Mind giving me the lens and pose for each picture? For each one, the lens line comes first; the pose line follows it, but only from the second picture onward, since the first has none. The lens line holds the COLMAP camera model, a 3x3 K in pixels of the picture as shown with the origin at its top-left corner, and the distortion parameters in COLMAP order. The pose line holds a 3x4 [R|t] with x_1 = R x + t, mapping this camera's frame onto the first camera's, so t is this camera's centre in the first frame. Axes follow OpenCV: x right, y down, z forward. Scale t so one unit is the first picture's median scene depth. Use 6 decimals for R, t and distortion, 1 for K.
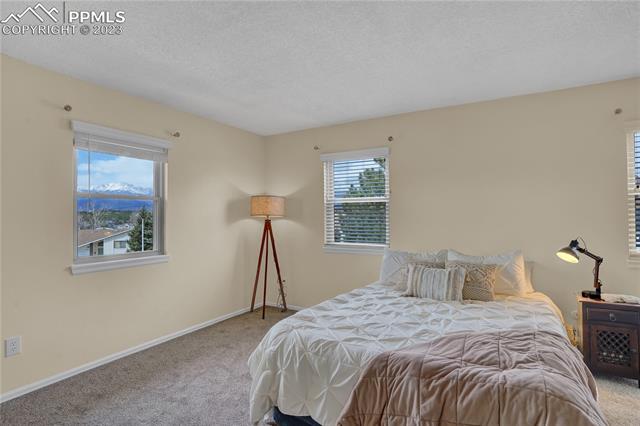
lens RADIAL K [[324.2, 0, 320.0], [0, 324.2, 213.0], [0, 0, 1]] dist [-0.073082, 0.034924]
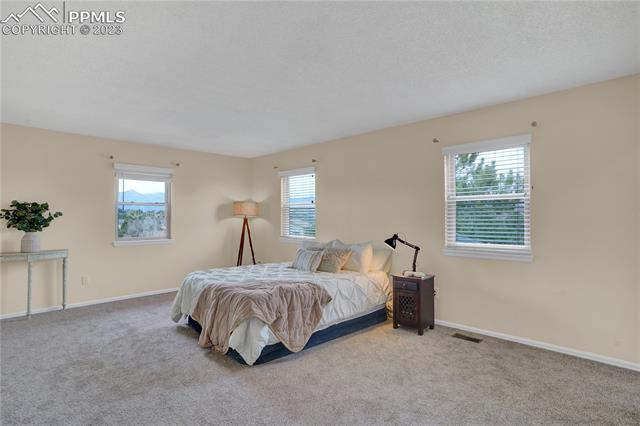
lens RADIAL K [[324.2, 0, 320.0], [0, 324.2, 213.0], [0, 0, 1]] dist [-0.073082, 0.034924]
pose [[0.969343, 0.003939, -0.245681, 0.648724], [-0.004408, 0.999989, -0.001357, -0.003634], [0.245673, 0.002398, 0.969350, -0.390177]]
